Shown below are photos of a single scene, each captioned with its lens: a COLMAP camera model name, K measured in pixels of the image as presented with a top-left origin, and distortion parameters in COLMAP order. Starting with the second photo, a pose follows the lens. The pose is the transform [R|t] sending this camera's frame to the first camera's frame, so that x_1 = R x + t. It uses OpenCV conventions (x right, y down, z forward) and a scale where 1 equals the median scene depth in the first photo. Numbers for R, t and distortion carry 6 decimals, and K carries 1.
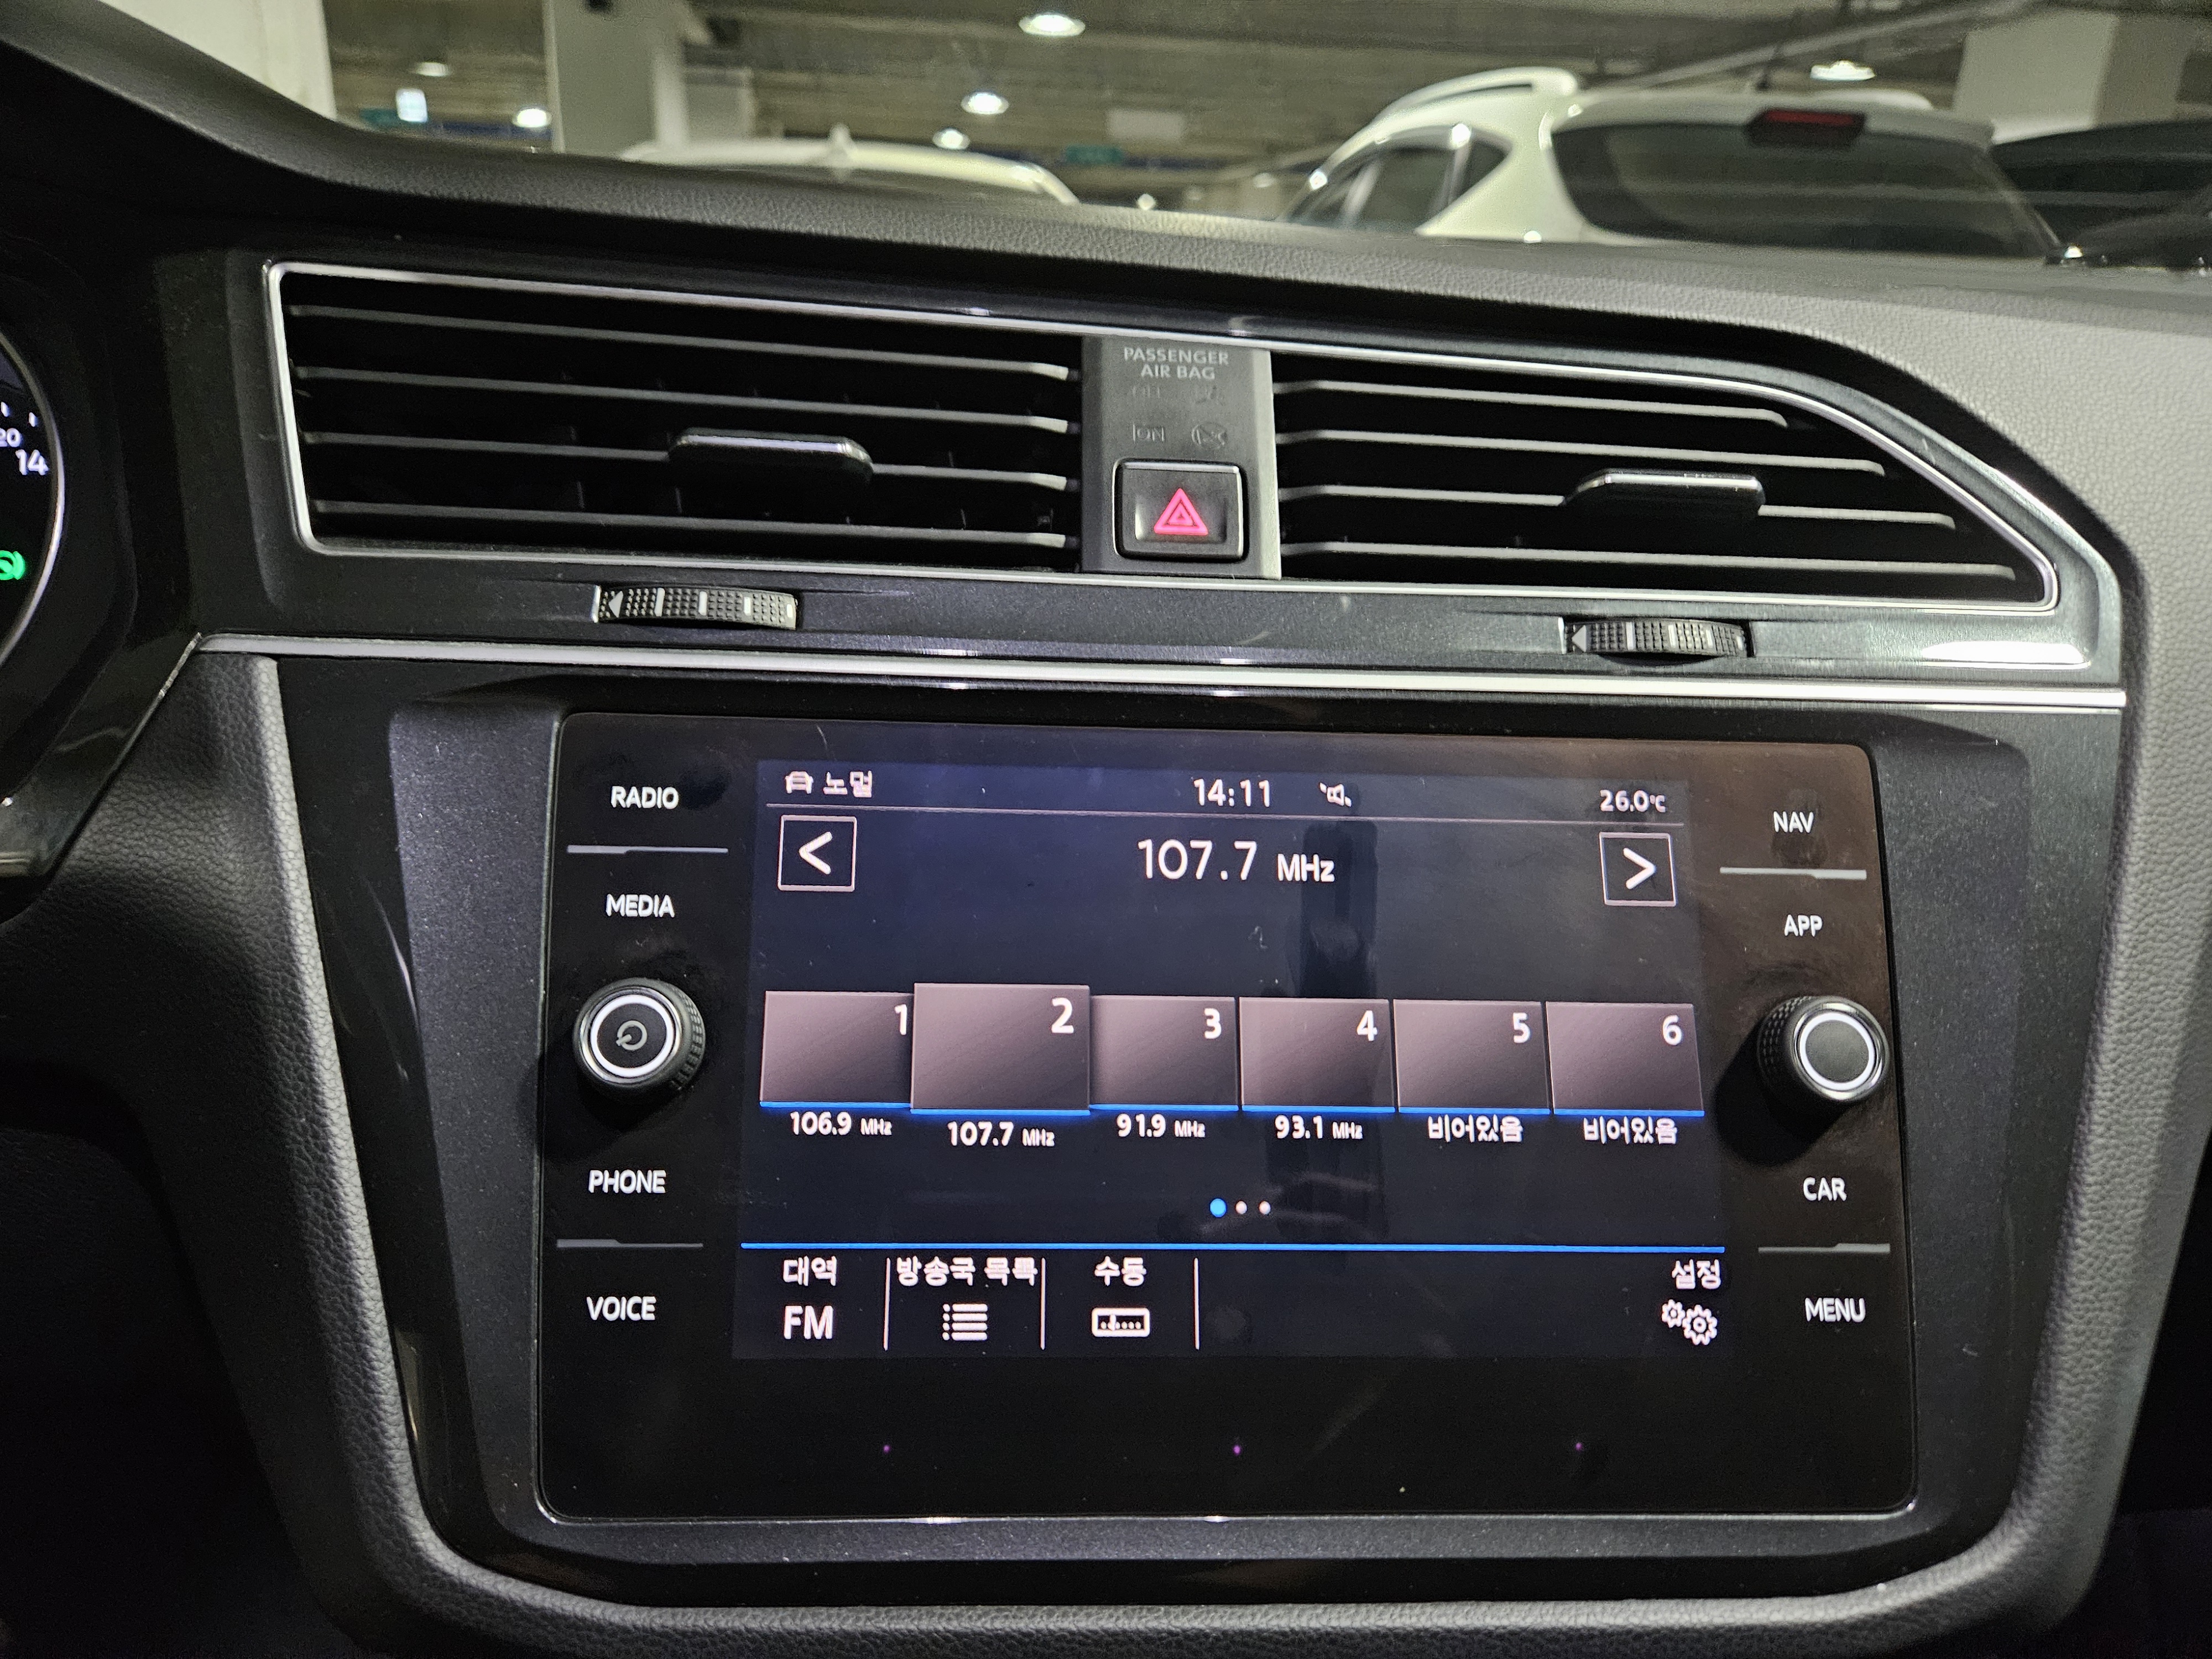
lens RADIAL K [[1543.8, 0, 1095.2], [0, 1543.8, 864.1], [0, 0, 1]] dist [0.044881, -0.041472]
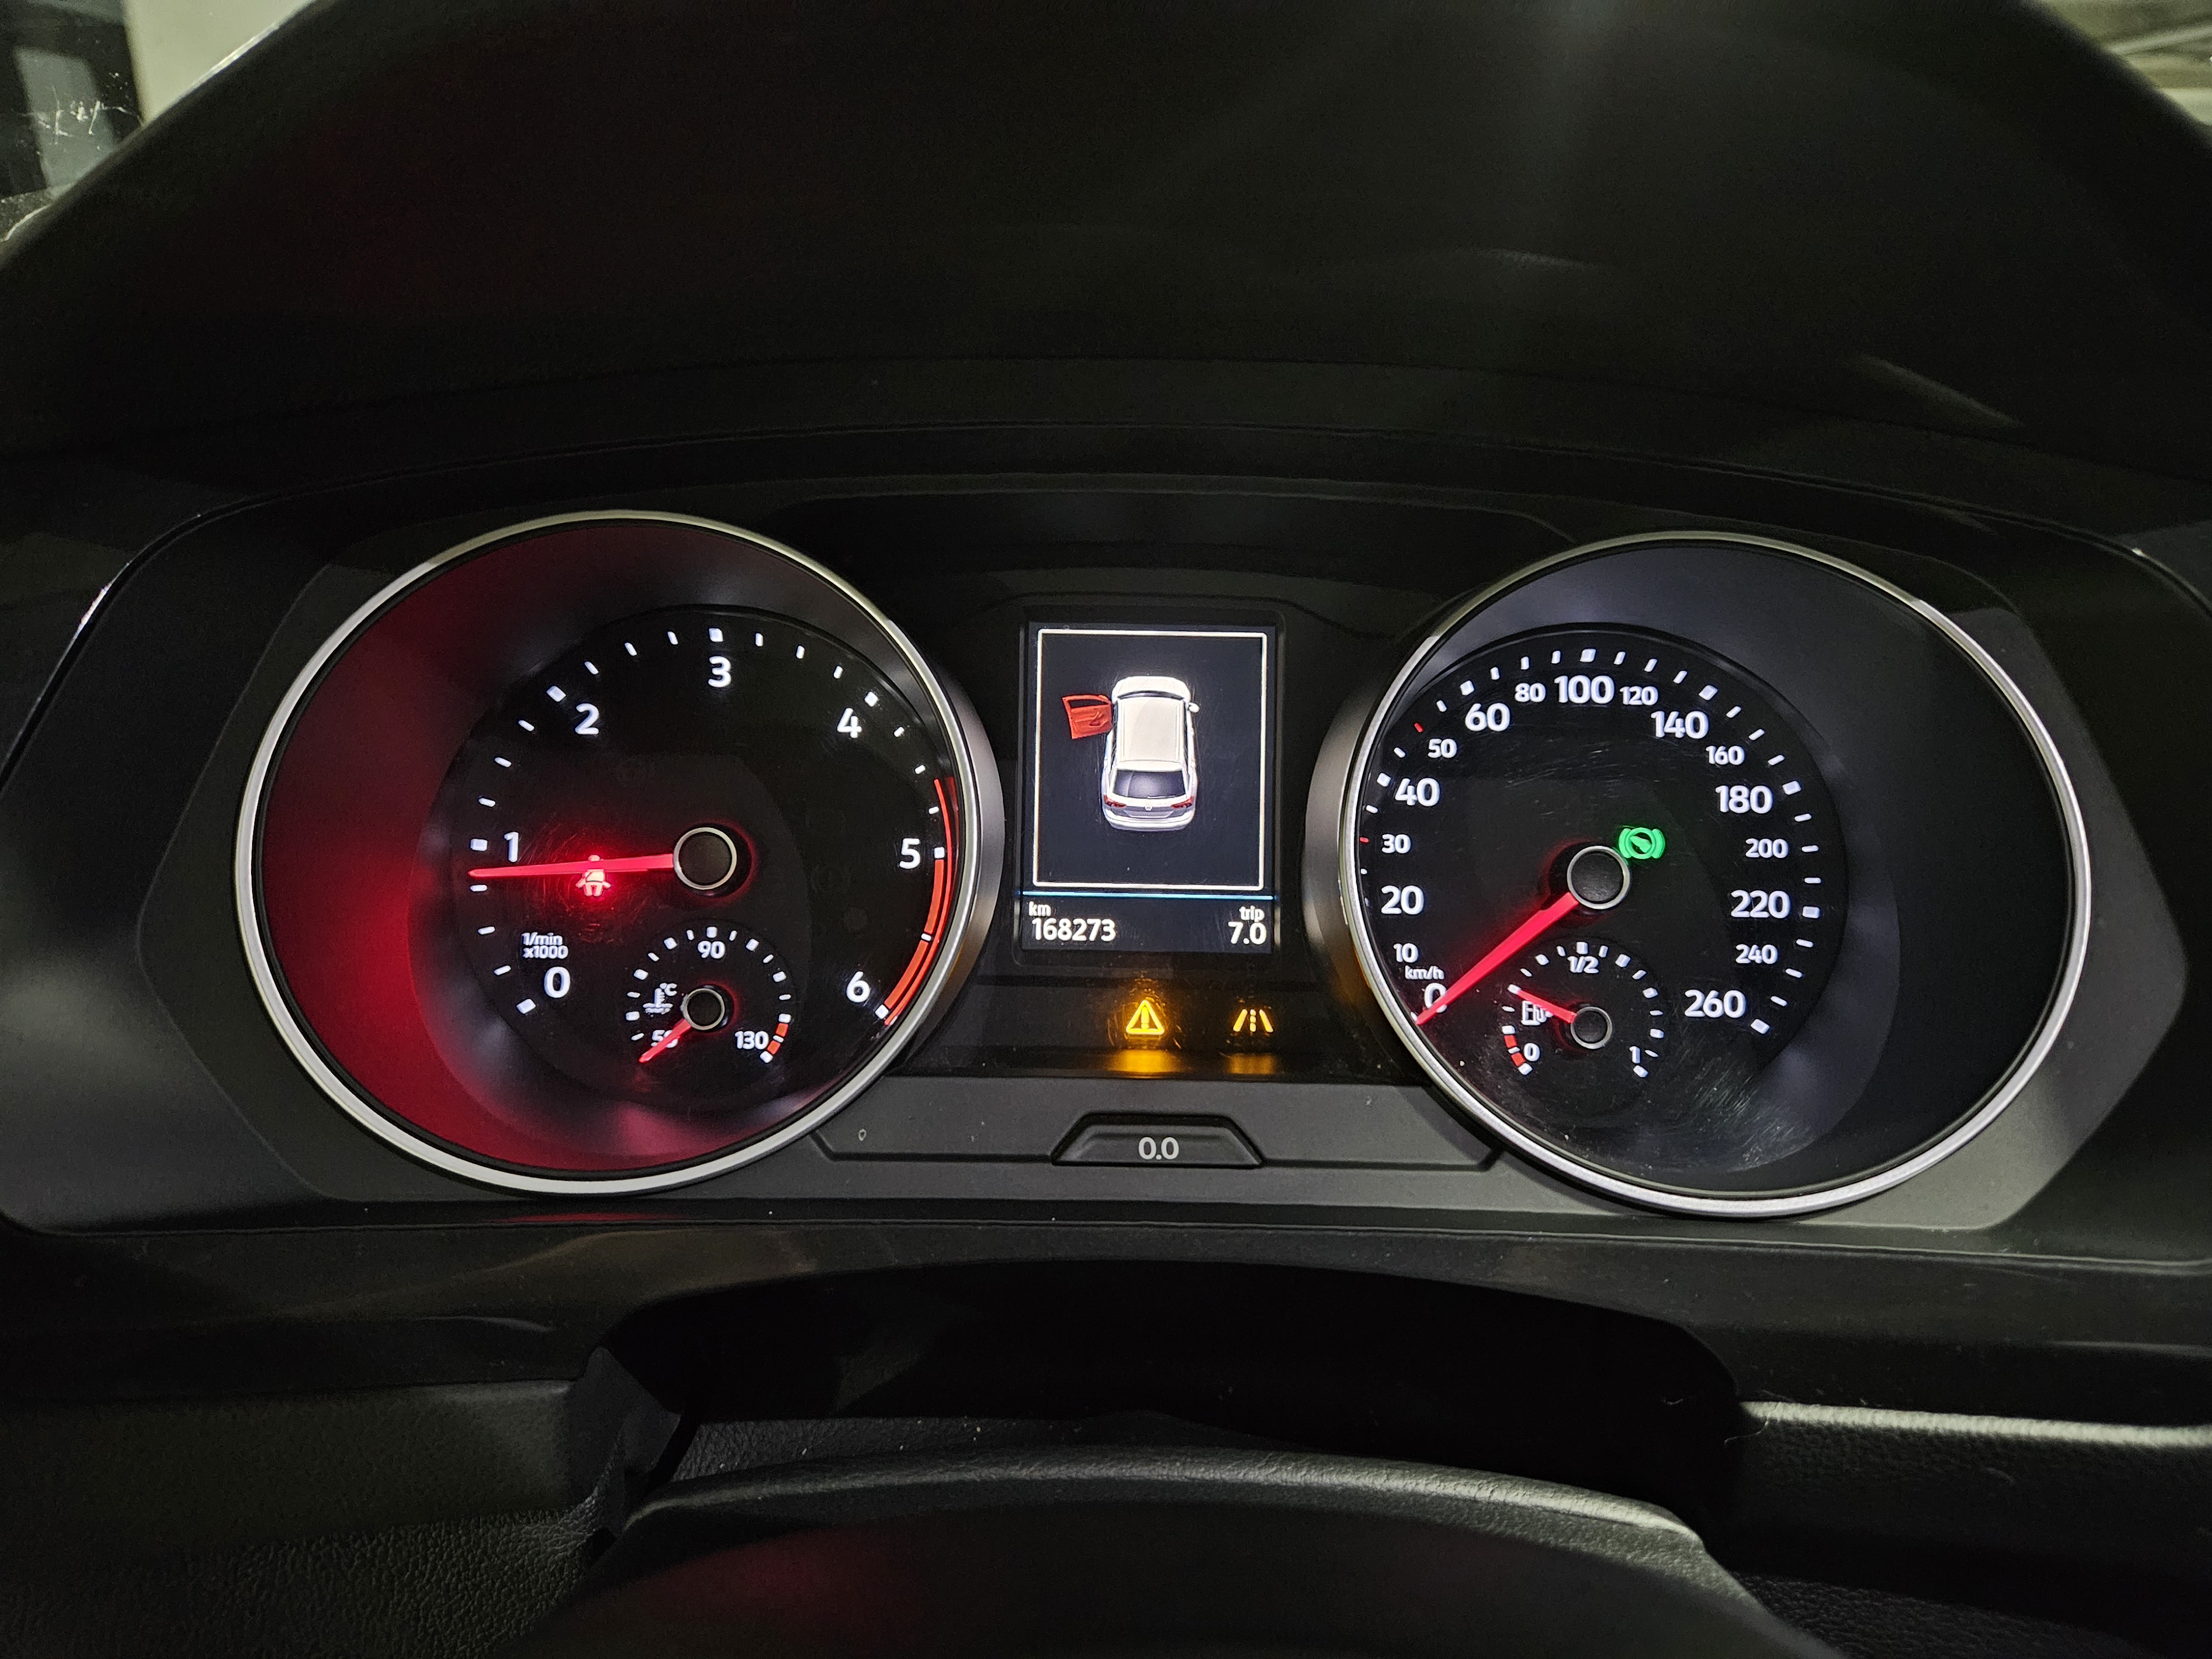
lens RADIAL K [[1534.2, 0, 1100.6], [0, 1534.2, 864.1], [0, 0, 1]] dist [0.038918, -0.041692]
pose [[0.986771, 0.035393, -0.158211, -1.191424], [-0.036796, 0.999305, -0.005948, -0.225314], [0.157891, 0.011691, 0.987387, 0.130908]]
